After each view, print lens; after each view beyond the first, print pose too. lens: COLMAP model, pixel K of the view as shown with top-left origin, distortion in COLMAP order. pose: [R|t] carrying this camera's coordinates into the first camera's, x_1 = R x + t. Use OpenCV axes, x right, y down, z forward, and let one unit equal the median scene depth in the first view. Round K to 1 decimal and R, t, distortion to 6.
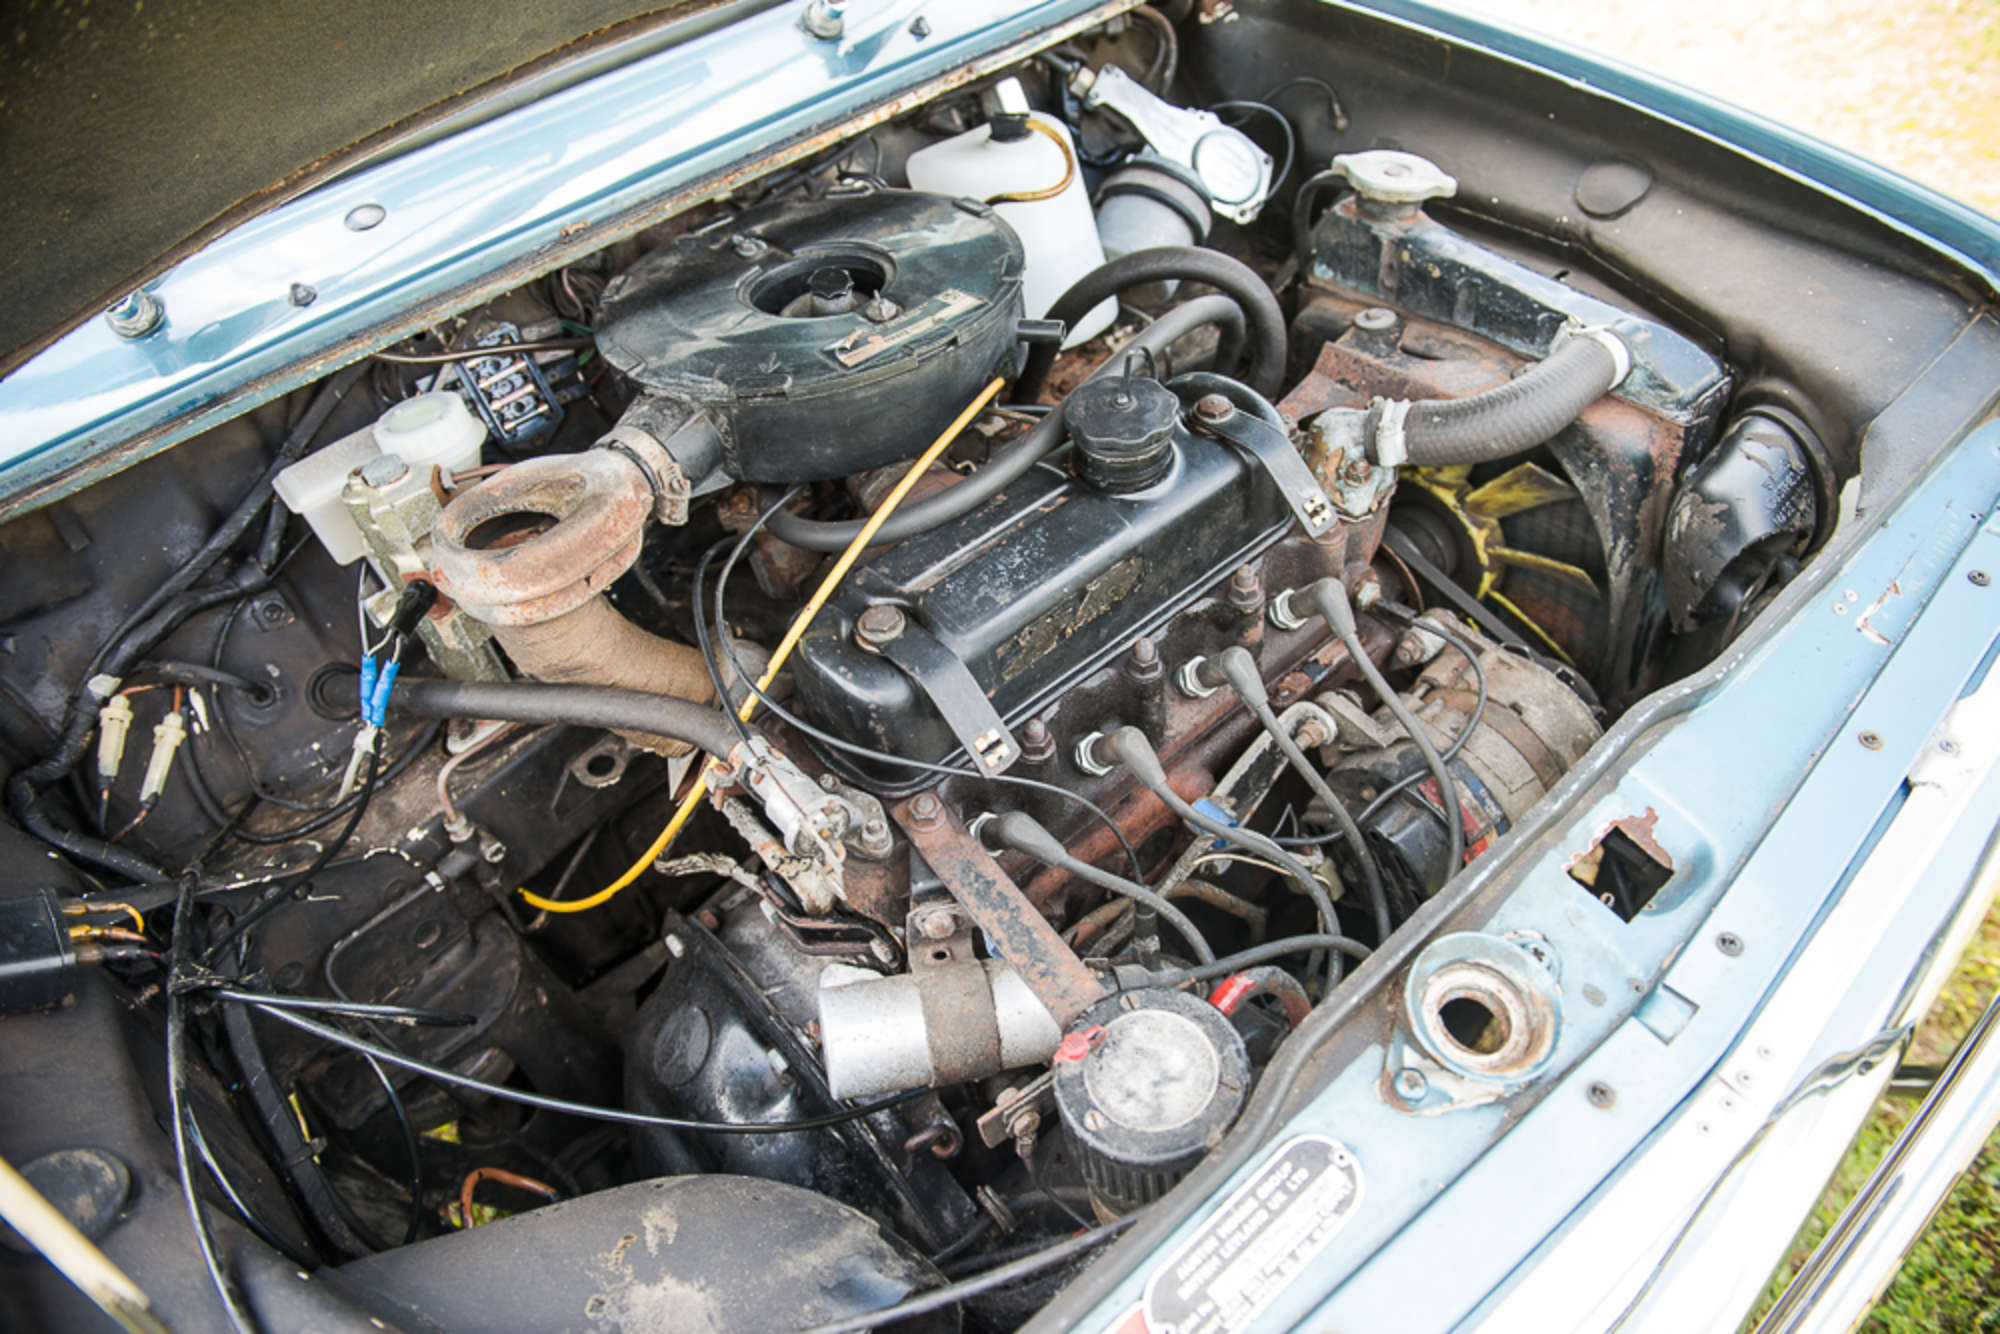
lens RADIAL K [[1308.9, 0, 1000.0], [0, 1308.9, 667.0], [0, 0, 1]] dist [-0.052224, 0.000137]
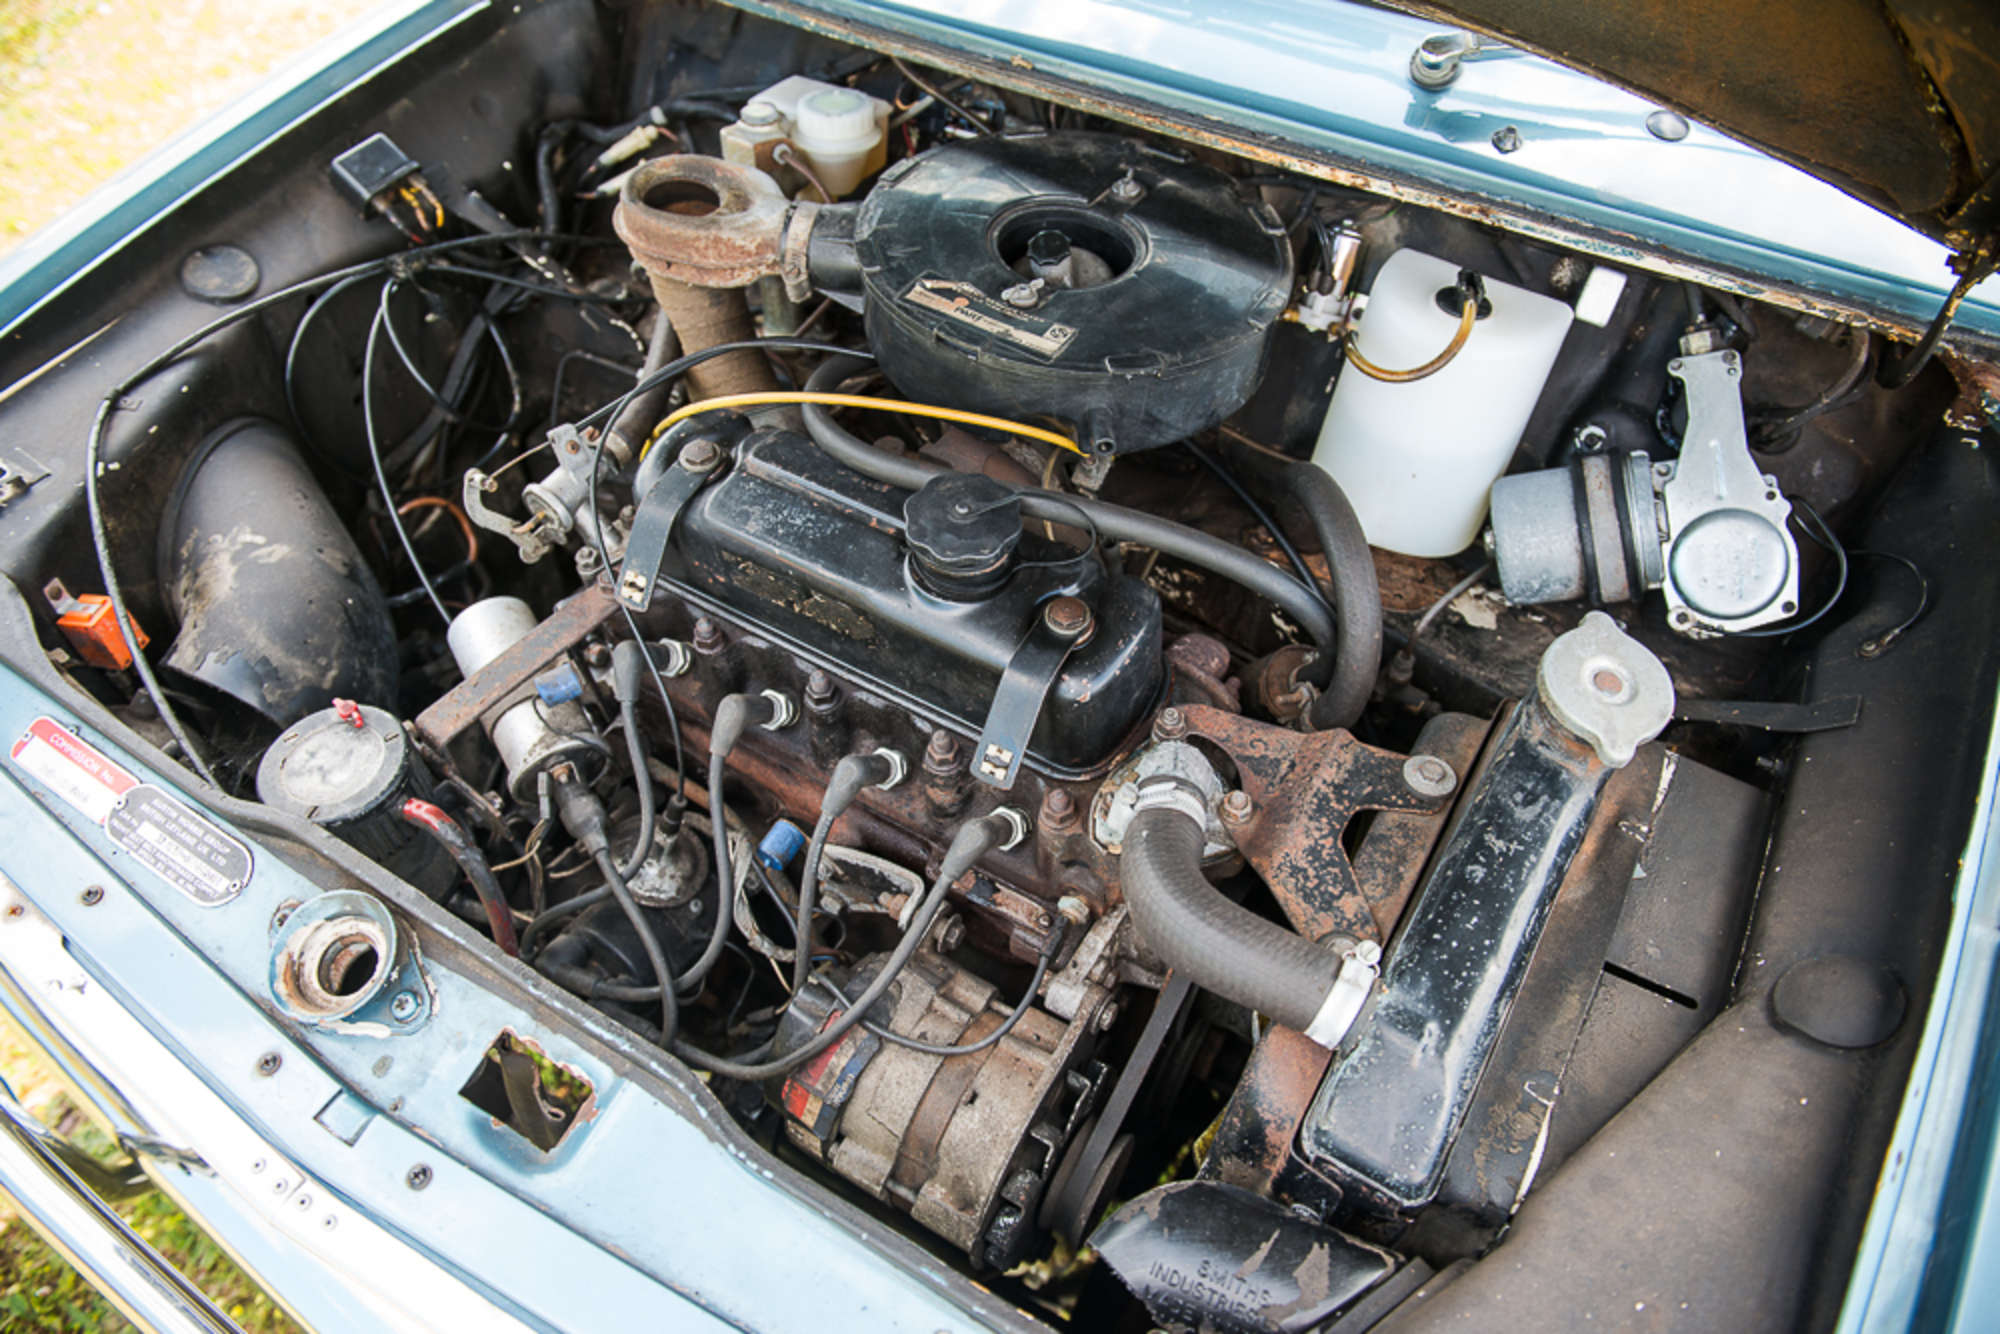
lens RADIAL K [[1308.9, 0, 1000.0], [0, 1308.9, 667.0], [0, 0, 1]] dist [-0.052224, 0.000137]
pose [[0.323992, 0.798433, -0.507478, 0.677923], [-0.698133, 0.563786, 0.441311, -0.579511], [0.638467, 0.211306, 0.740074, 0.340876]]
